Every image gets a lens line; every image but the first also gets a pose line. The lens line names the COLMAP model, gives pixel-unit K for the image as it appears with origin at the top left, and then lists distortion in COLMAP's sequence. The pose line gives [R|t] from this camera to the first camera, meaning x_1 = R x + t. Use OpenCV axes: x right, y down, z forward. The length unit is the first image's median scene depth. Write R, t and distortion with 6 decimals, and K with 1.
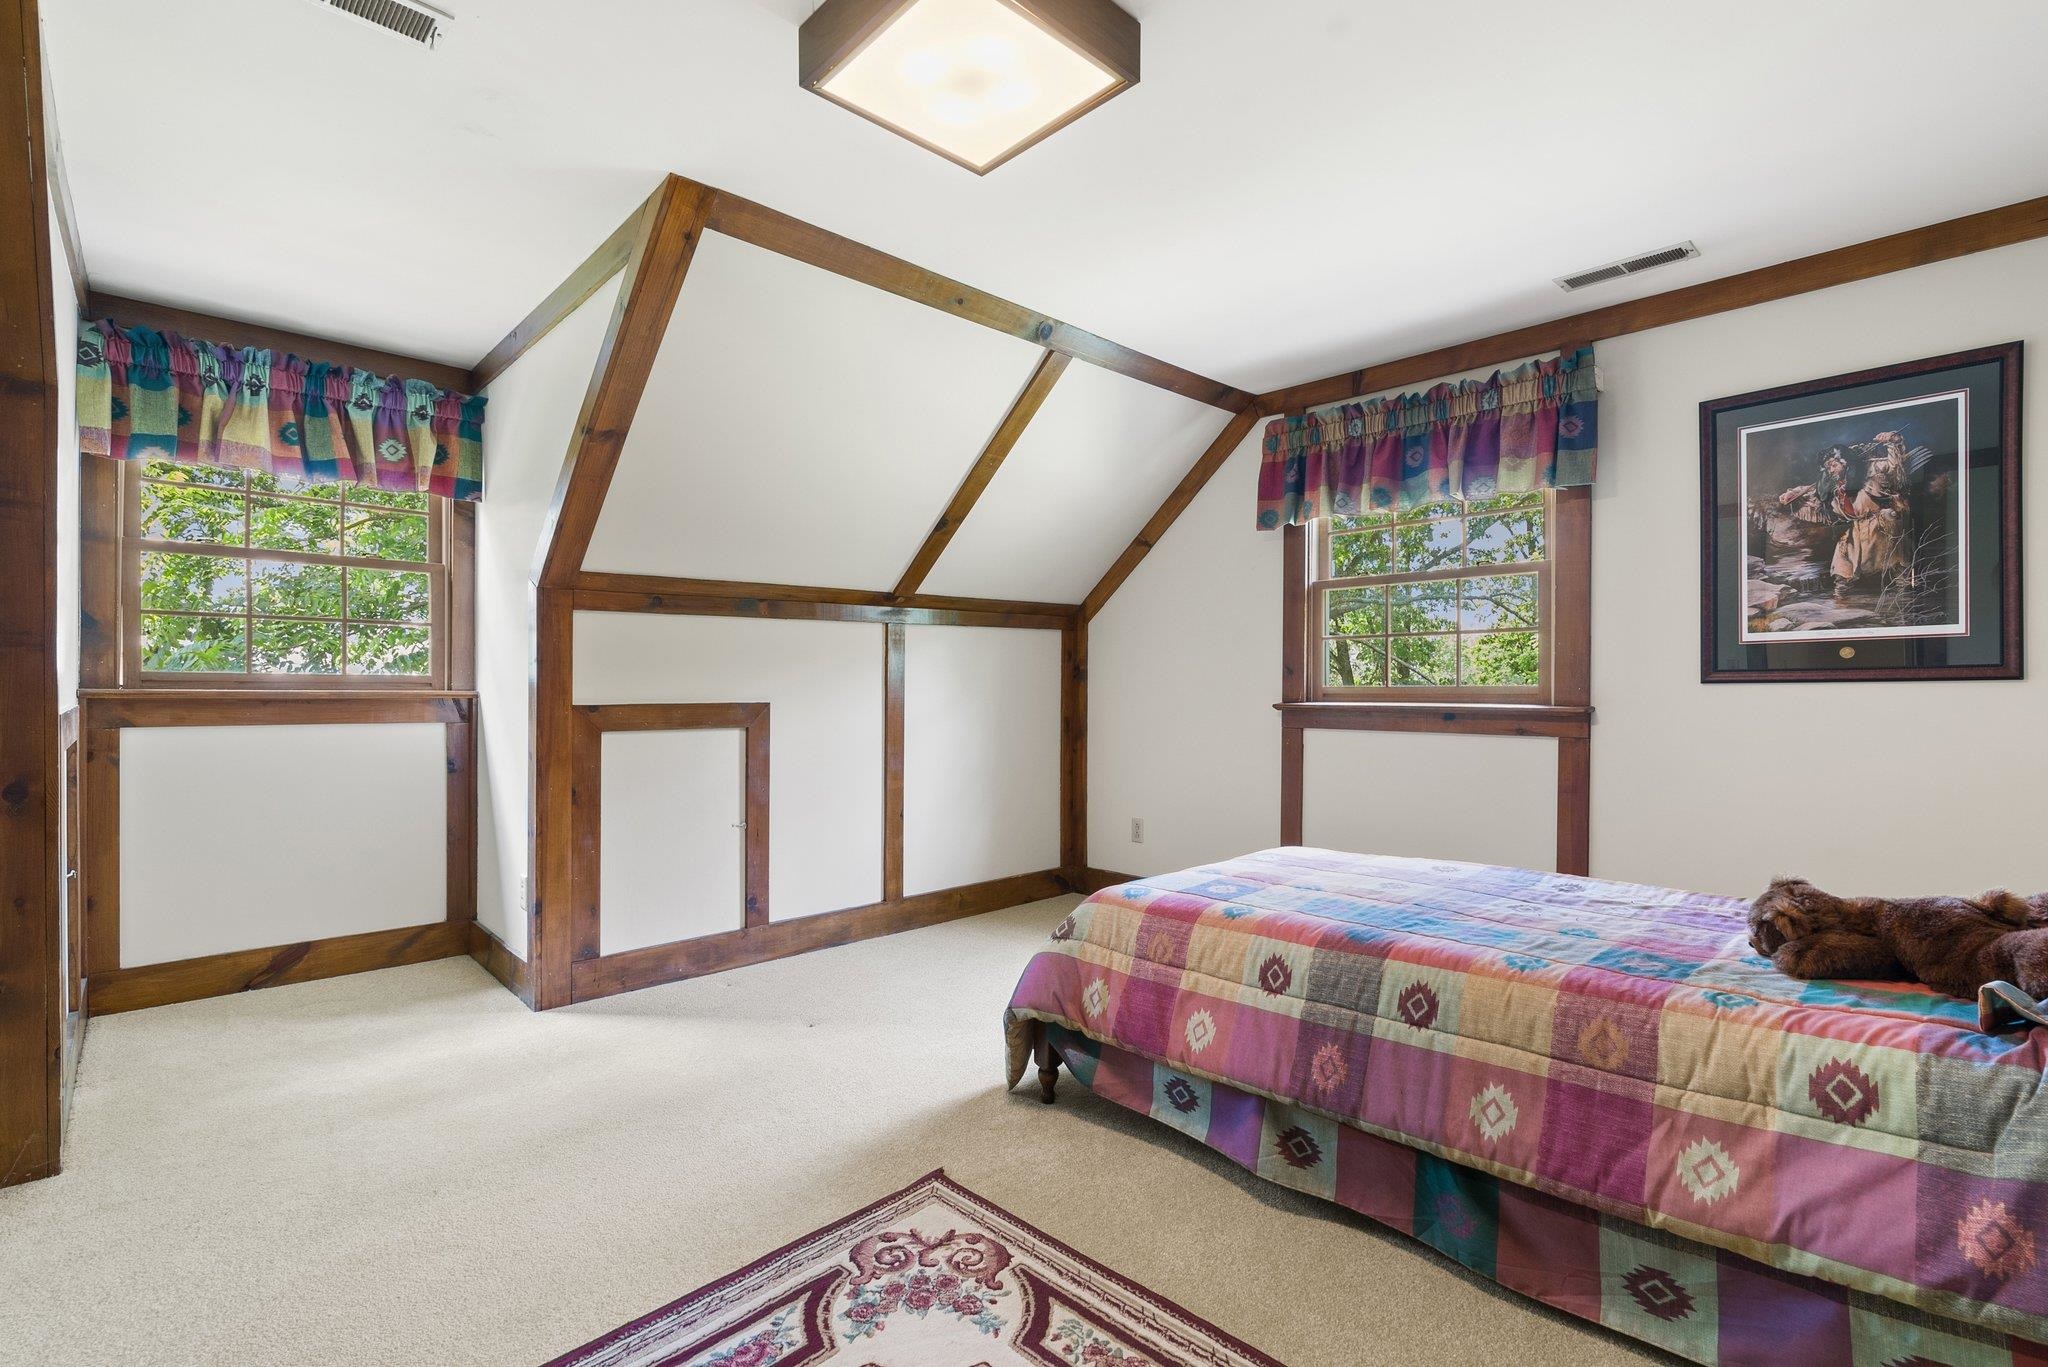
lens RADIAL K [[940.8, 0, 1037.7], [0, 940.8, 692.5], [0, 0, 1]] dist [-0.012699, 0.005088]
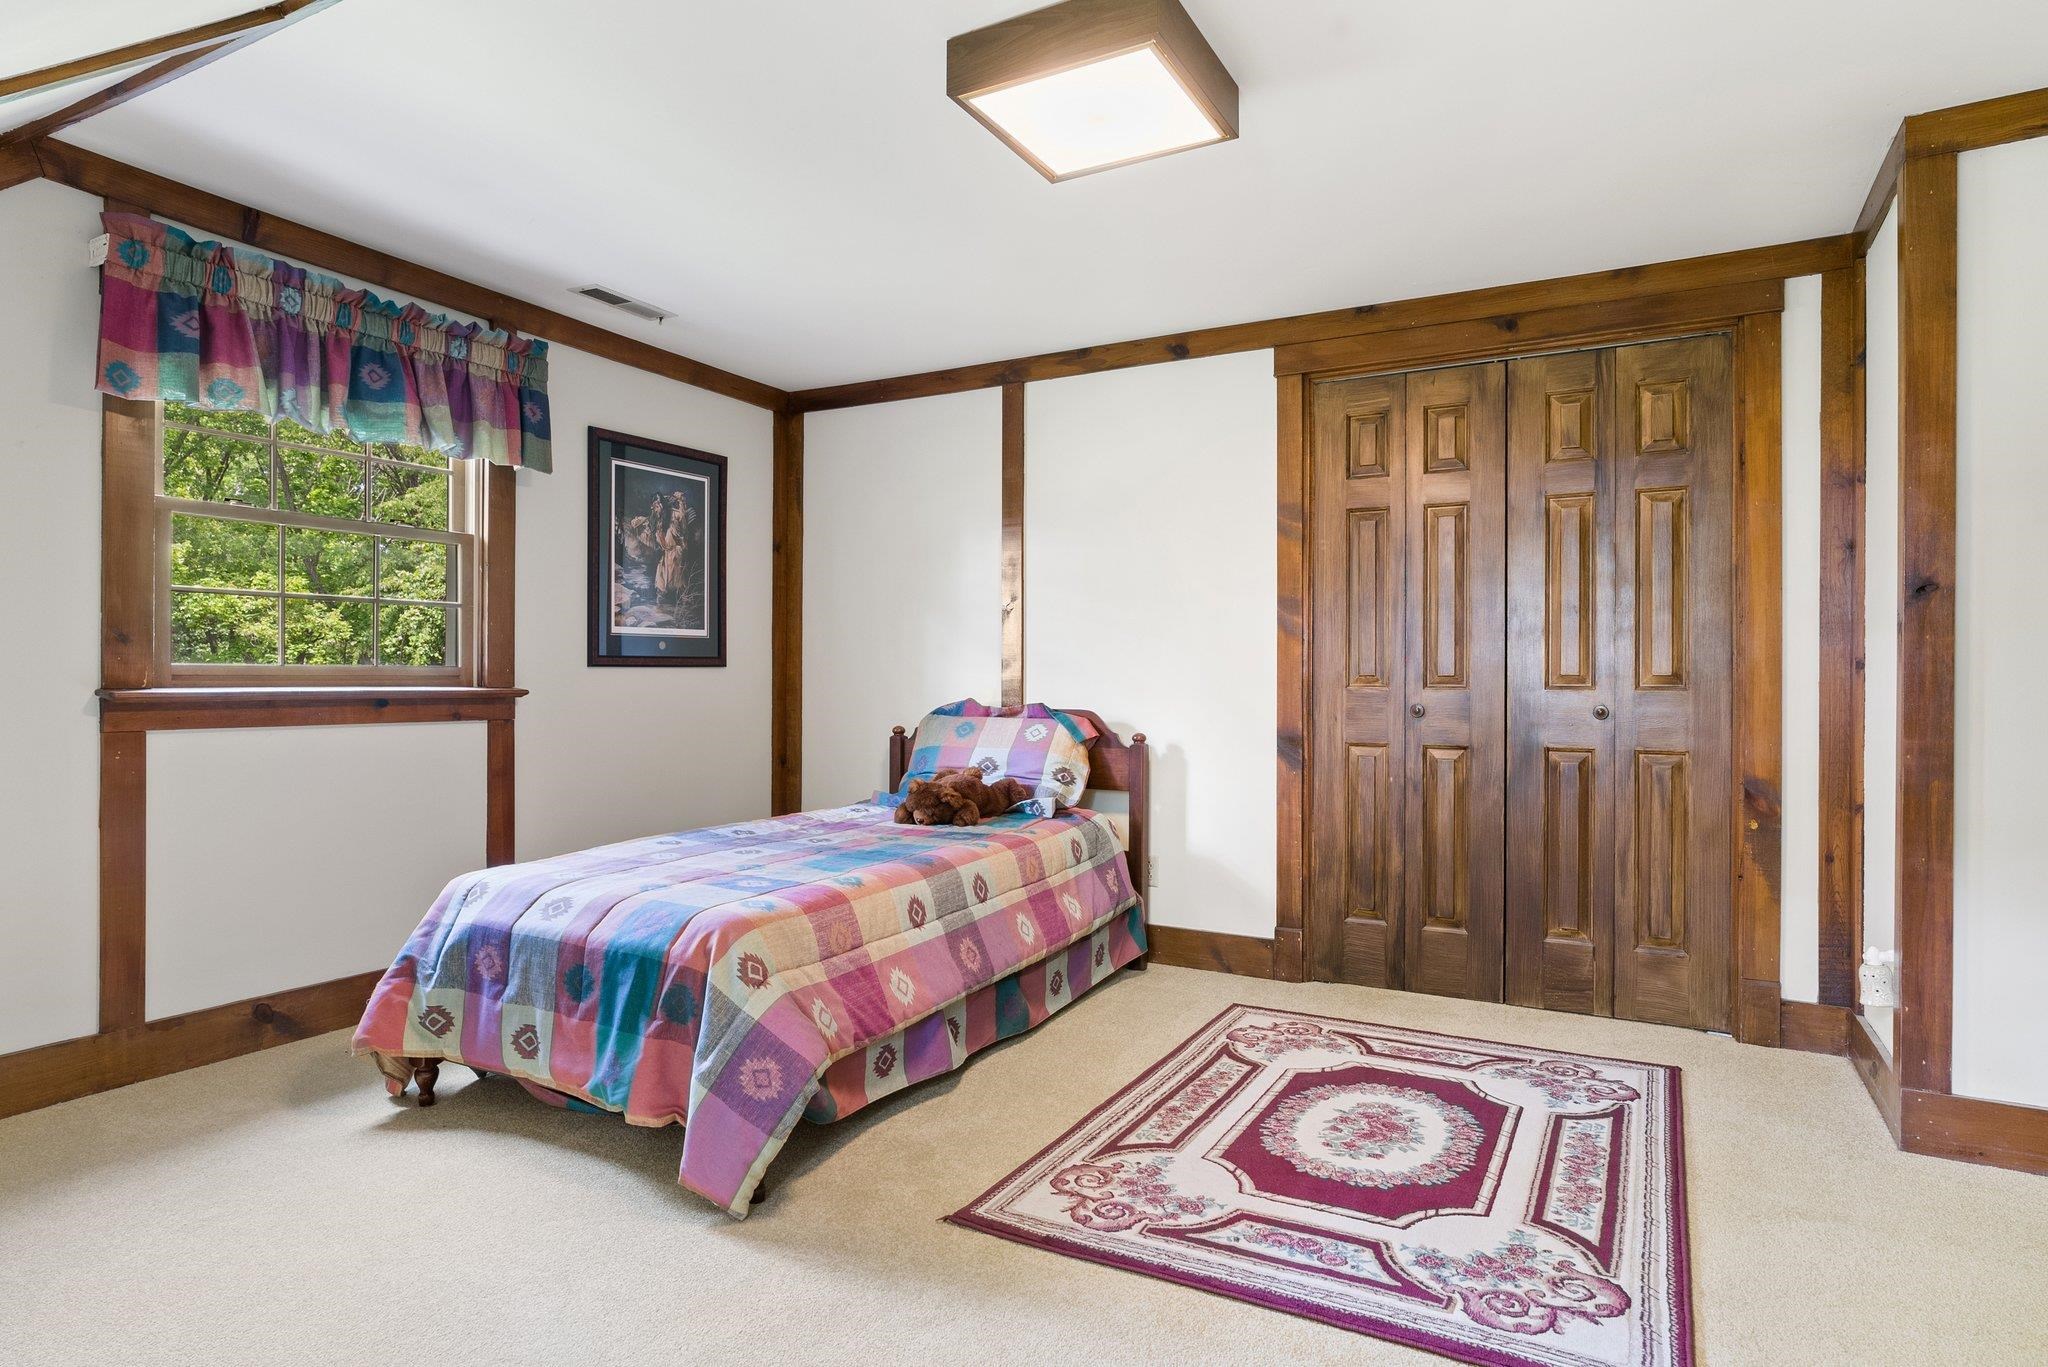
lens RADIAL K [[1156.6, 0, 1032.4], [0, 1156.6, 680.0], [0, 0, 1]] dist [0.041345, 0.001447]
pose [[-0.298644, -0.010327, 0.954309, -0.888427], [-0.009590, 0.999923, 0.007820, -0.010061], [-0.954317, -0.006816, -0.298720, 0.949845]]
